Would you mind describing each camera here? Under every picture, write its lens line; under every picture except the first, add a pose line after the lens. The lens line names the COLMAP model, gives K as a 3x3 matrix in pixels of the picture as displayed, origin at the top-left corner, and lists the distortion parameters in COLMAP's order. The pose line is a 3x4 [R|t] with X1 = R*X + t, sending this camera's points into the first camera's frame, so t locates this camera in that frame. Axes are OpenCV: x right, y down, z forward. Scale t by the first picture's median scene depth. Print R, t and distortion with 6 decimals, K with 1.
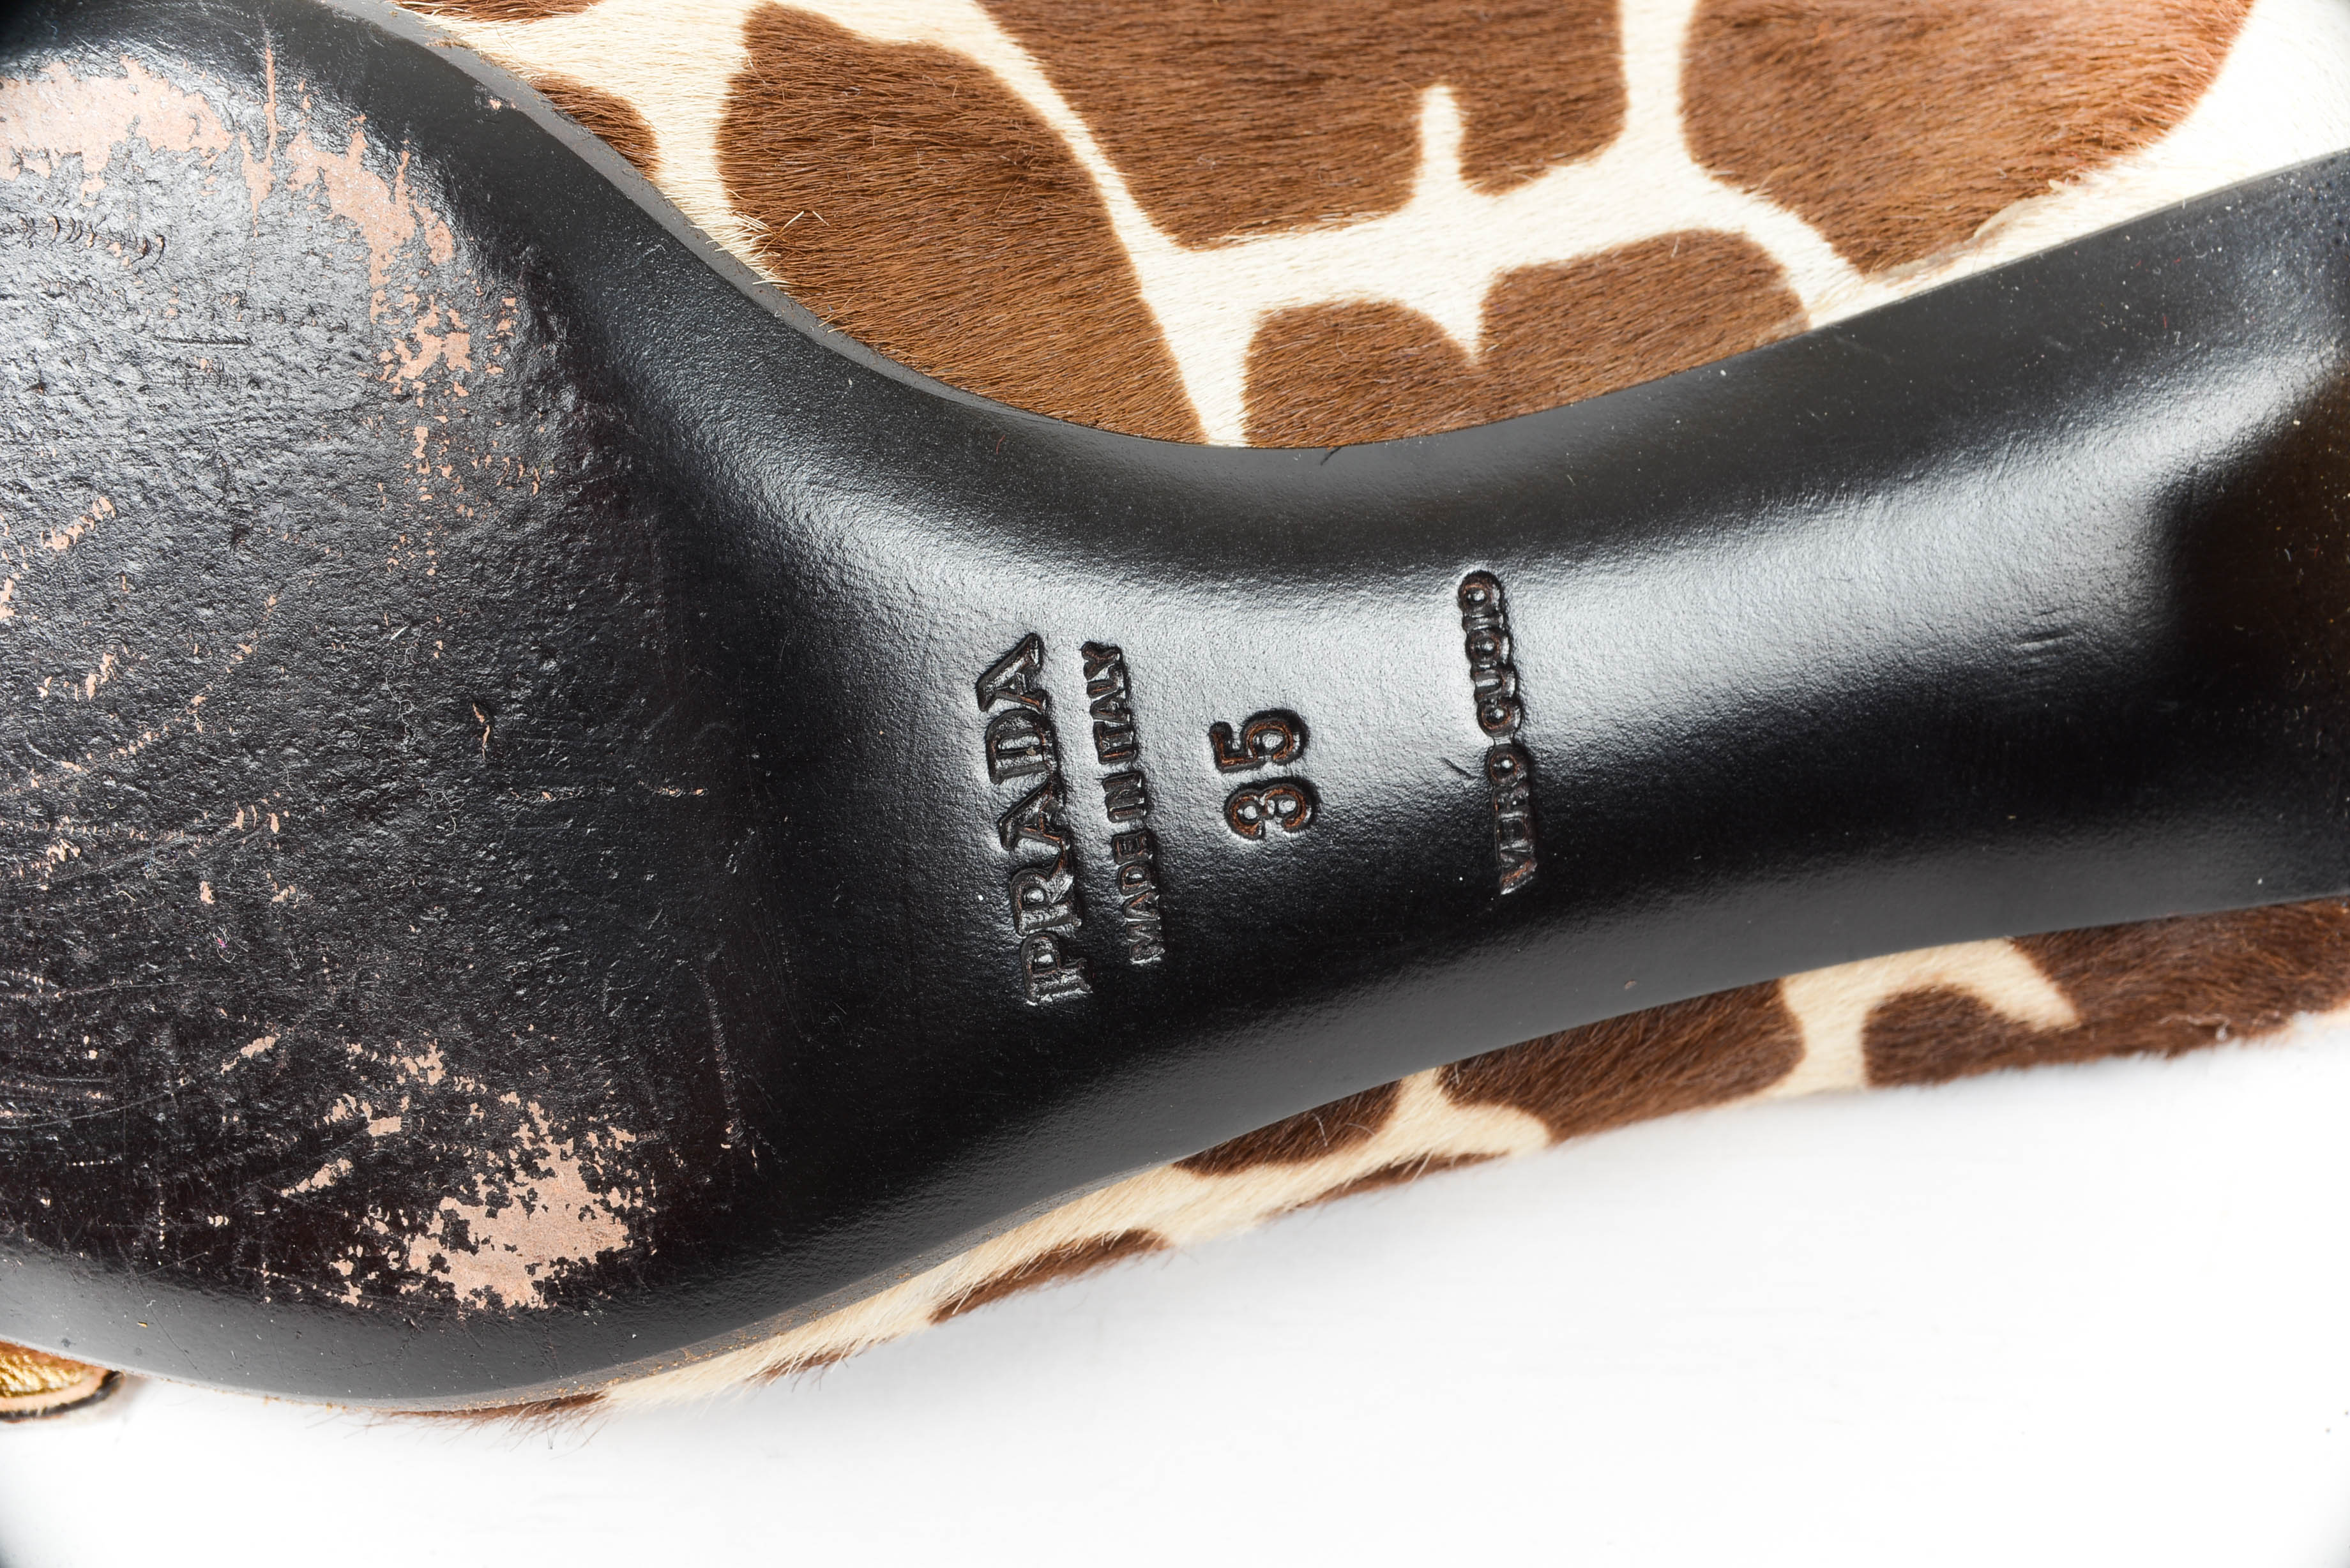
lens RADIAL K [[3708.6, 0, 1173.4], [0, 3708.6, 794.3], [0, 0, 1]] dist [-0.014956, 0.000000]
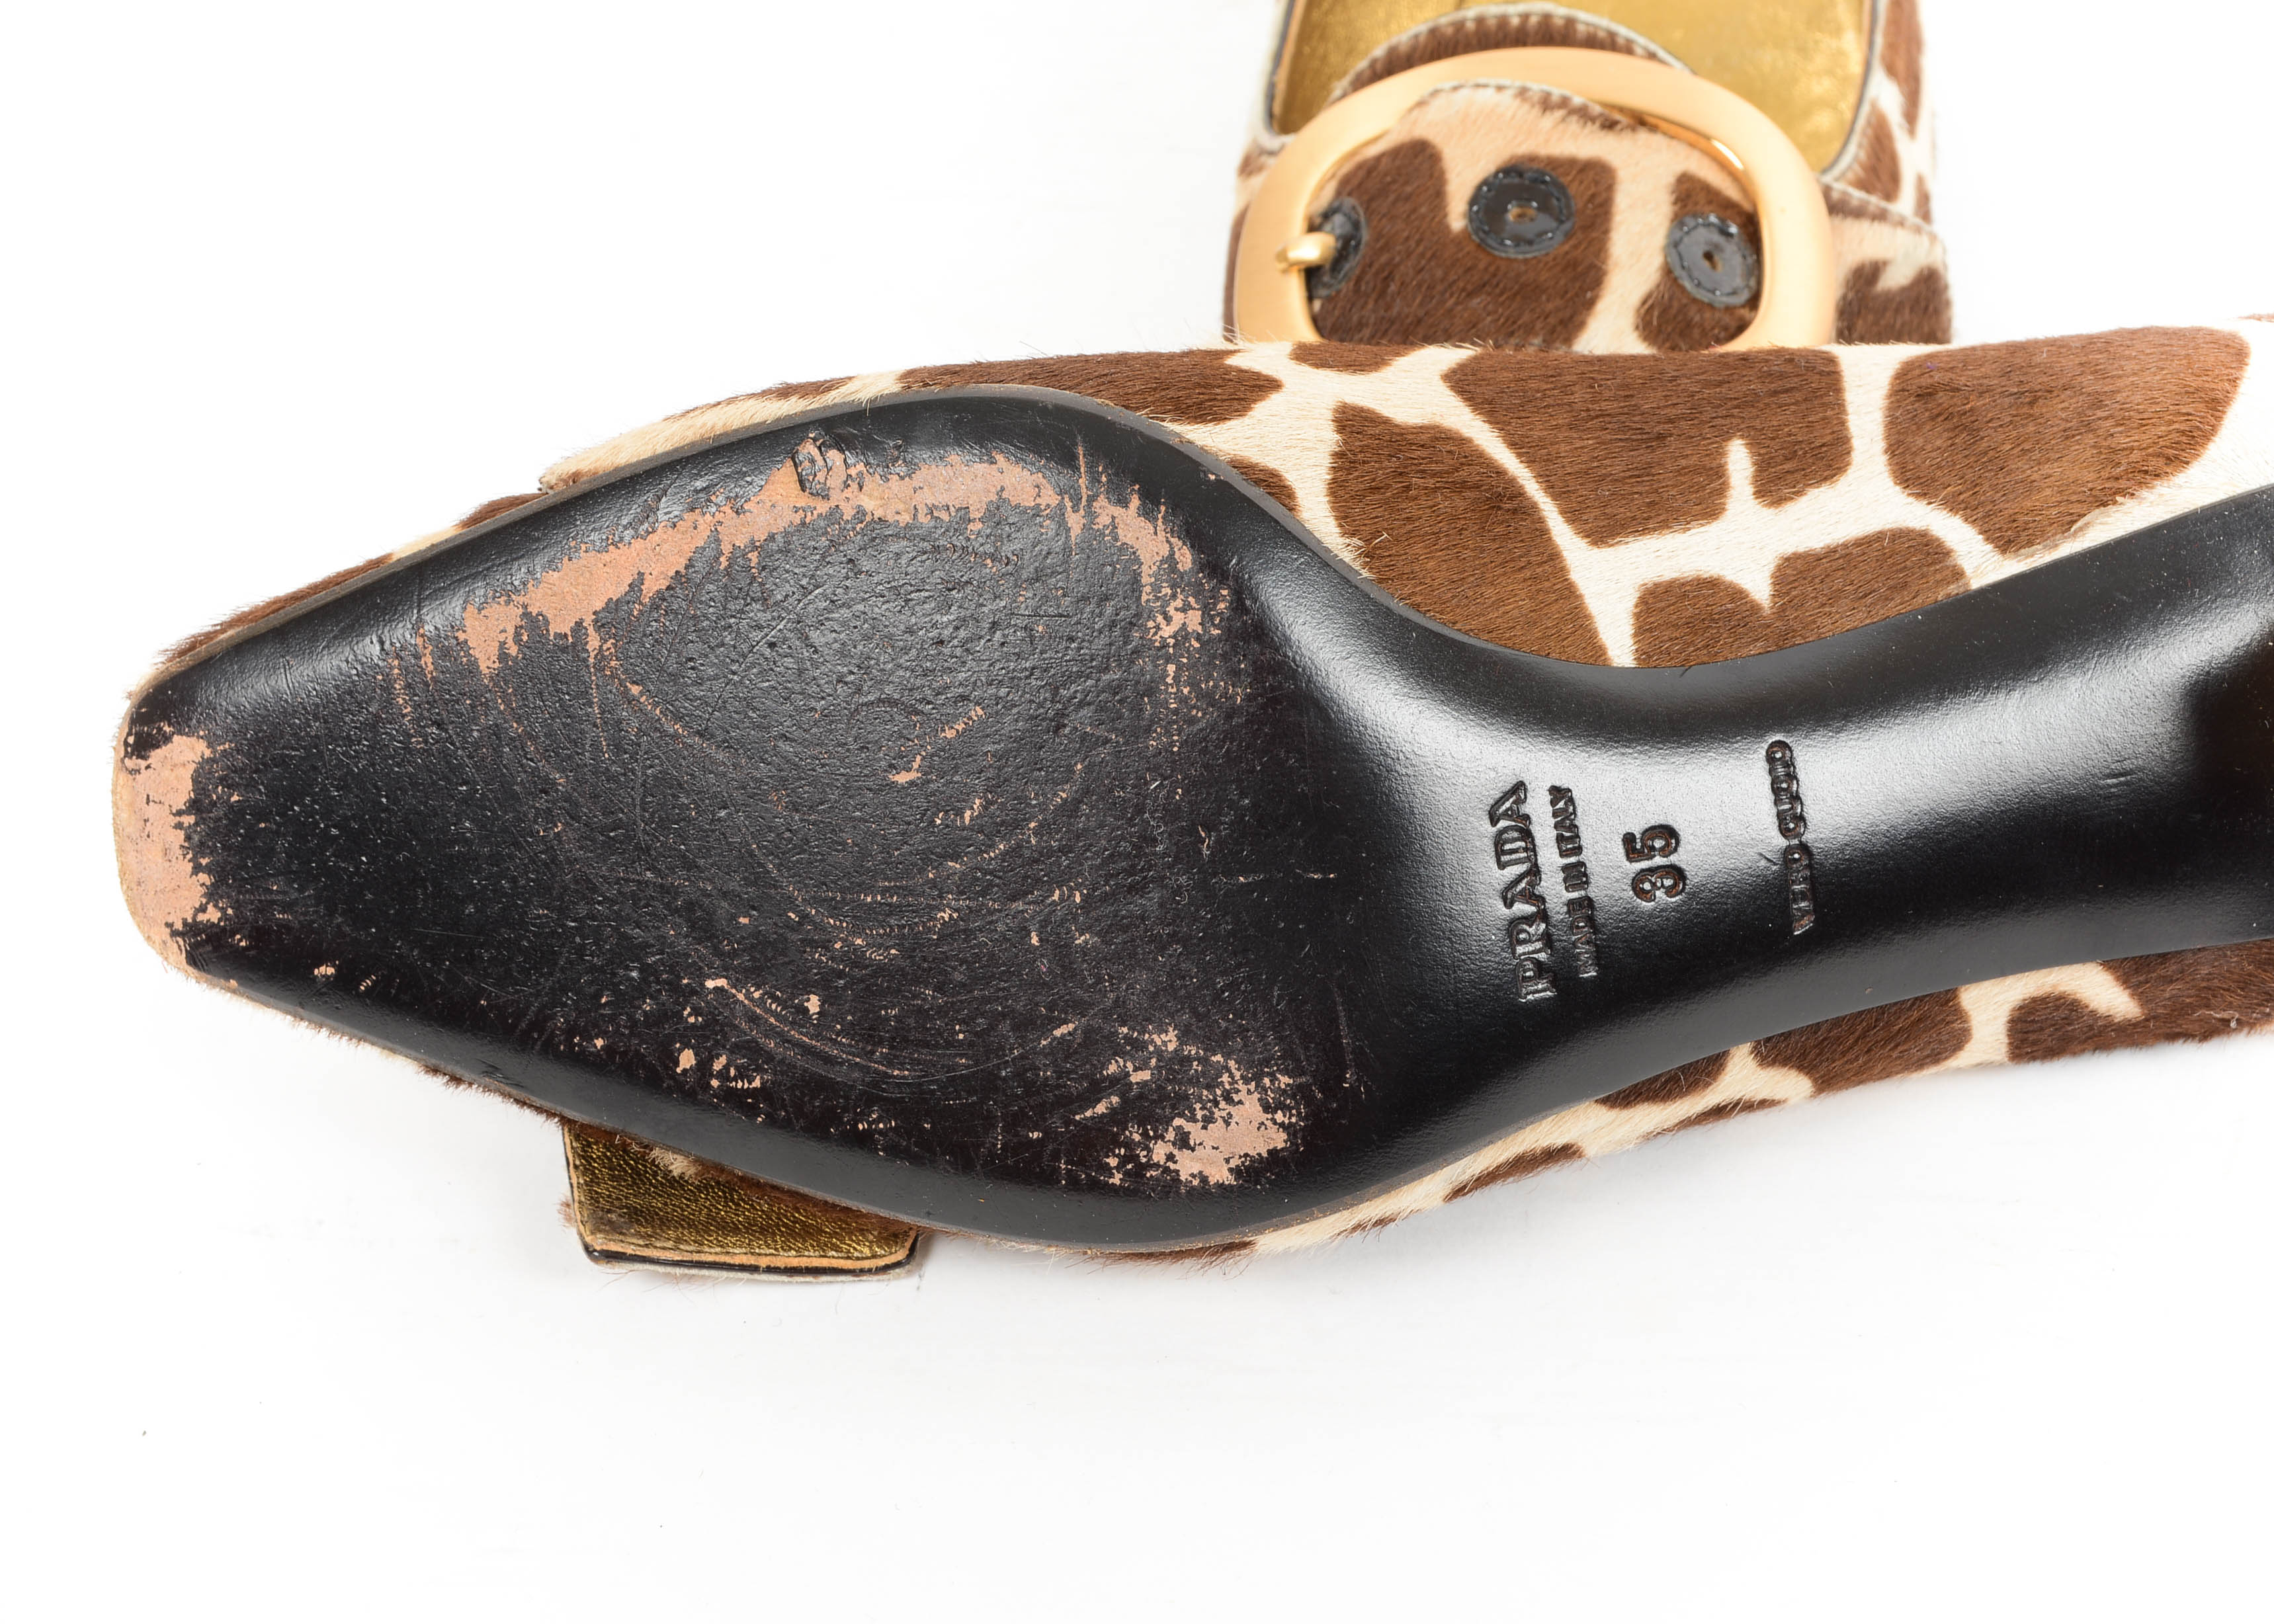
lens RADIAL K [[3624.7, 0, 1133.3], [0, 3624.7, 802.1], [0, 0, 1]] dist [-0.043092, 0.000000]
pose [[0.999607, -0.010334, -0.026042, -0.163478], [0.009476, 0.999415, -0.032871, 0.018071], [0.026367, 0.032611, 0.999120, -0.624277]]
